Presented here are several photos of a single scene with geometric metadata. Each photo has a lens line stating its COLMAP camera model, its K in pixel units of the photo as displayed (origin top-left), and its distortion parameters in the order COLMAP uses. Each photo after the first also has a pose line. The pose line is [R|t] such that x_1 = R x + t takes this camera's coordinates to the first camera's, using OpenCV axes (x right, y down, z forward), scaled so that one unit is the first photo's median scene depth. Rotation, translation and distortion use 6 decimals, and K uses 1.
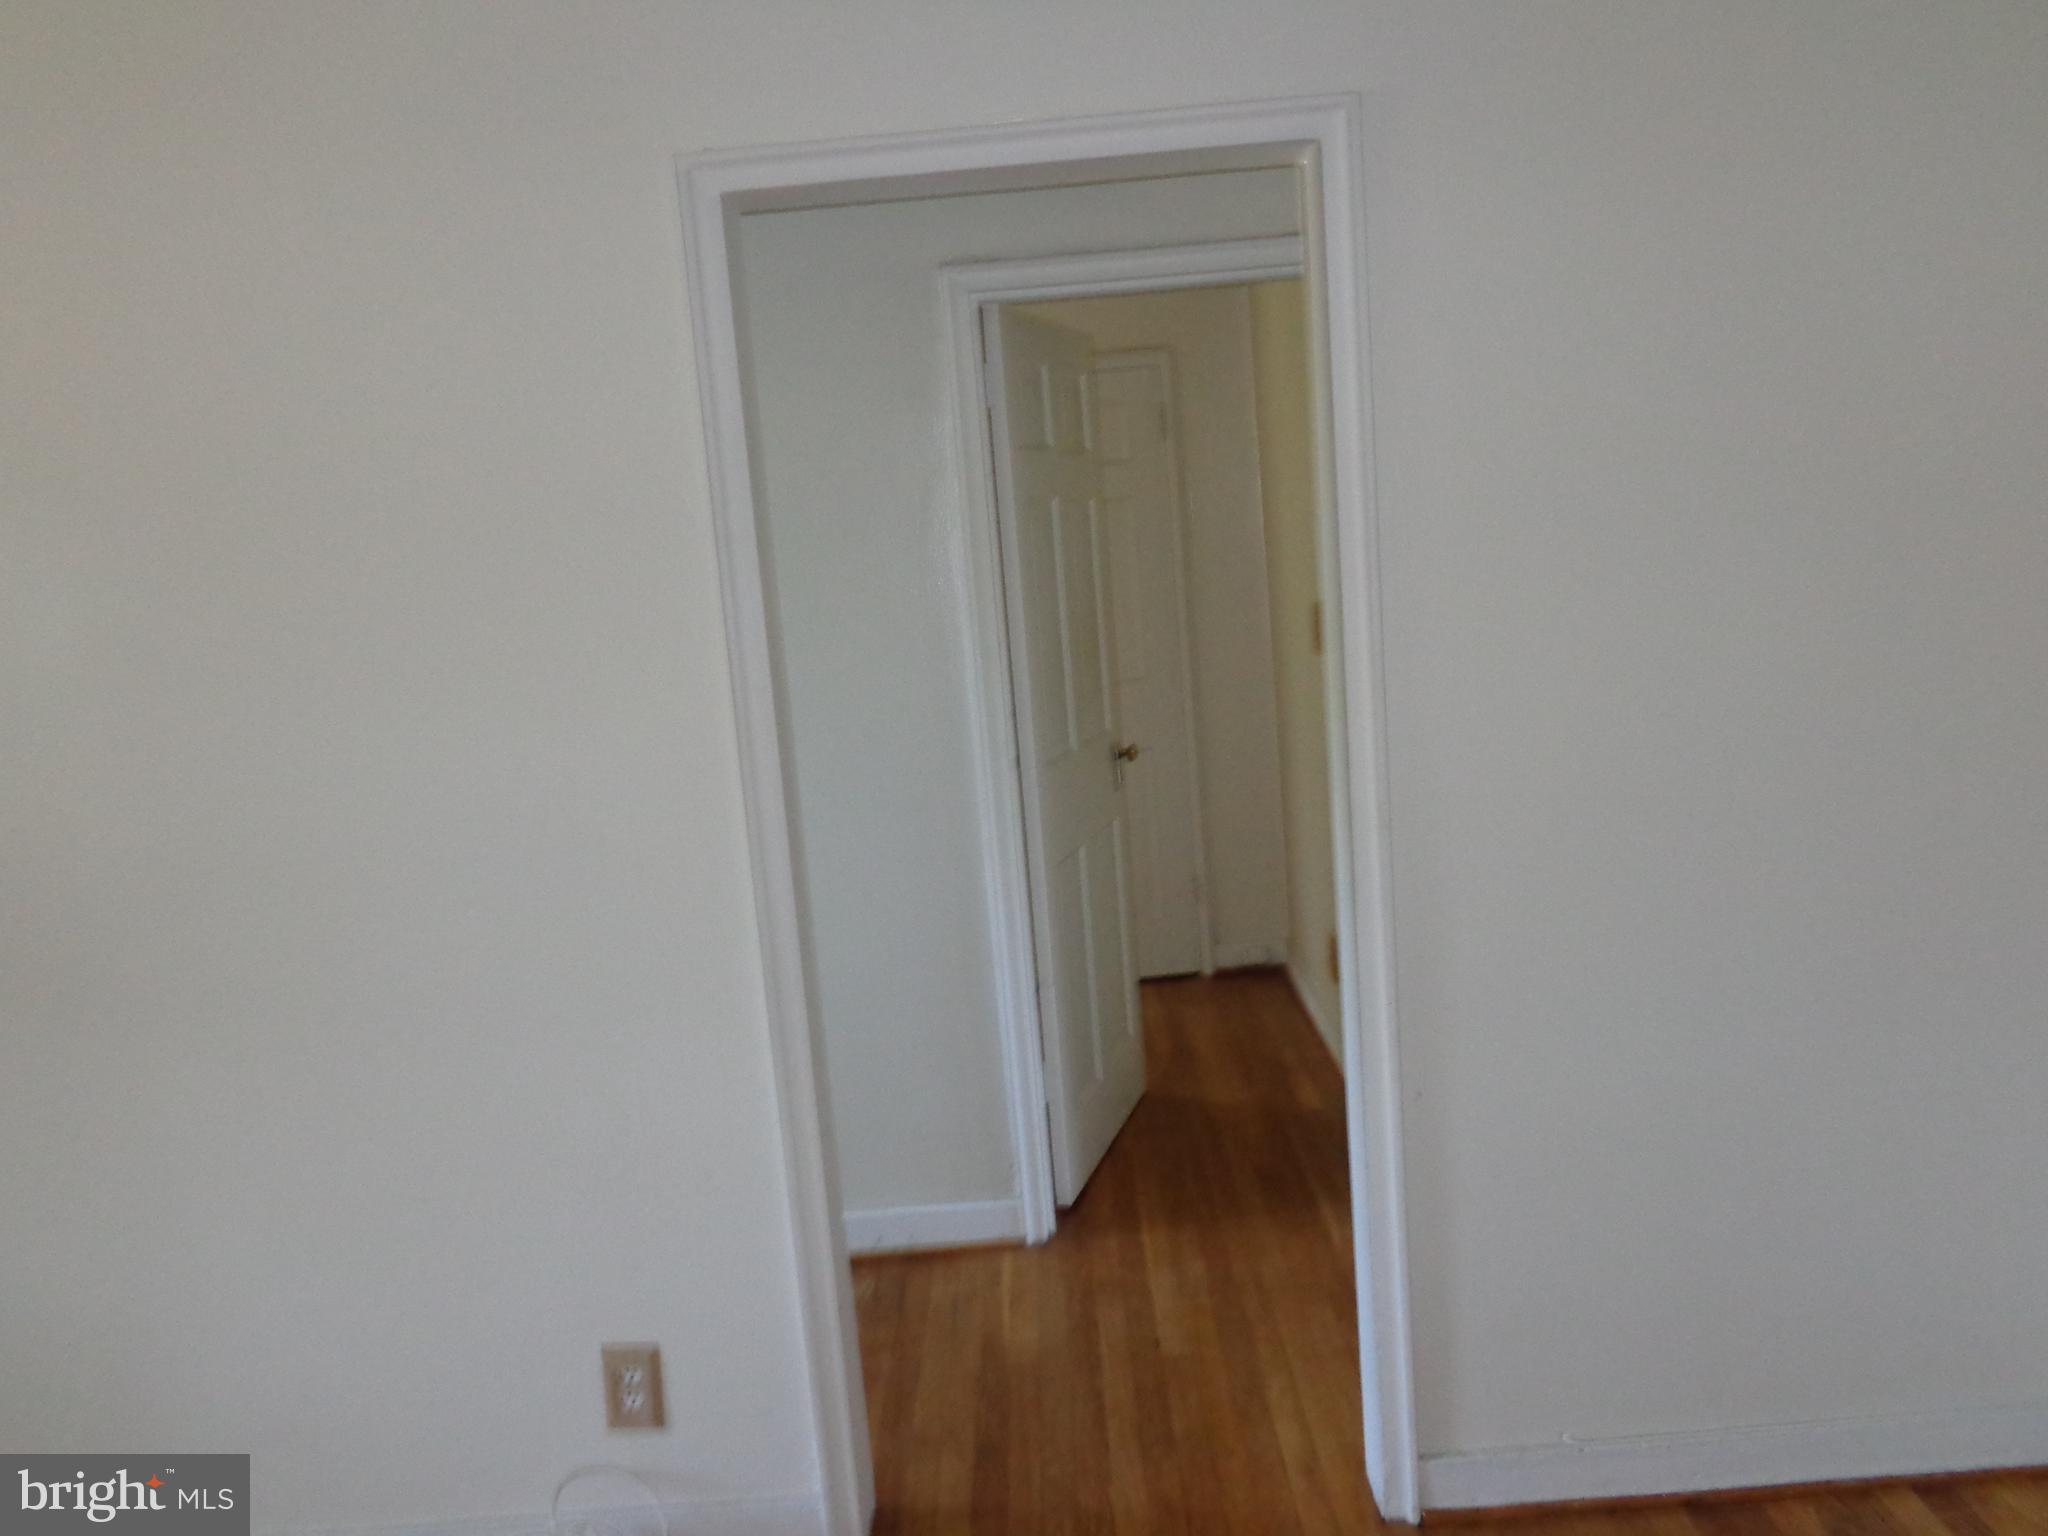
lens RADIAL K [[1579.6, 0, 1031.9], [0, 1579.6, 765.8], [0, 0, 1]] dist [0.016684, -0.007708]
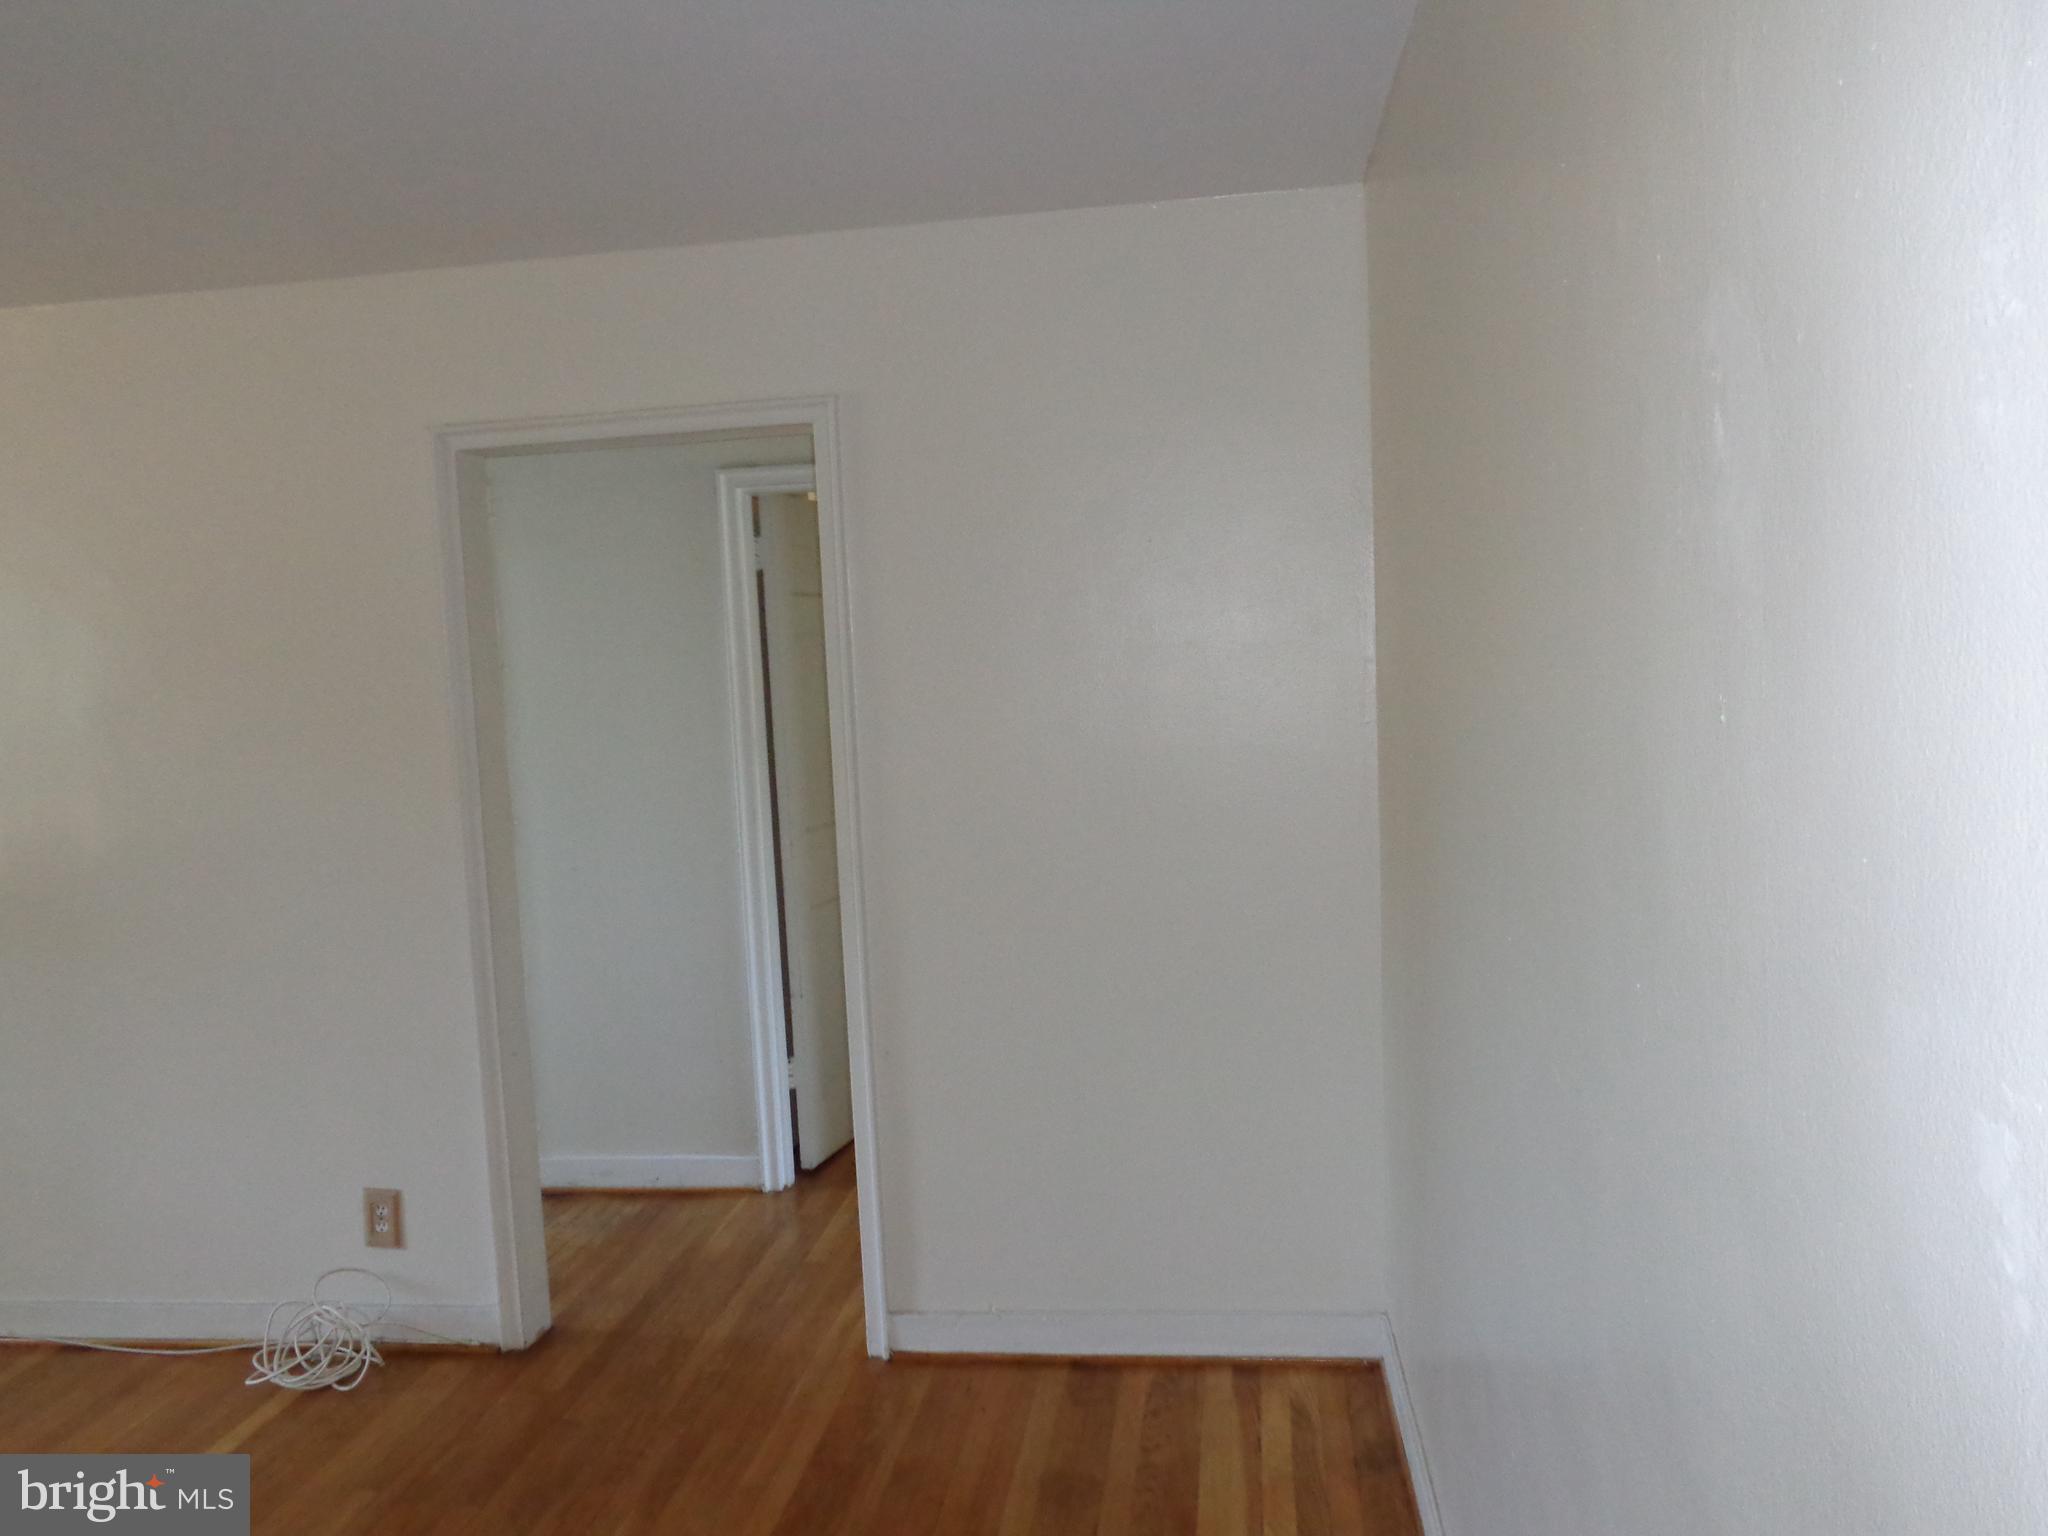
lens RADIAL K [[1579.6, 0, 1020.6], [0, 1579.6, 765.6], [0, 0, 1]] dist [0.016684, -0.007708]
pose [[0.990720, 0.051613, -0.125738, 0.512482], [-0.059179, 0.996607, -0.057199, 0.015236], [0.122360, 0.064109, 0.990413, -0.440182]]
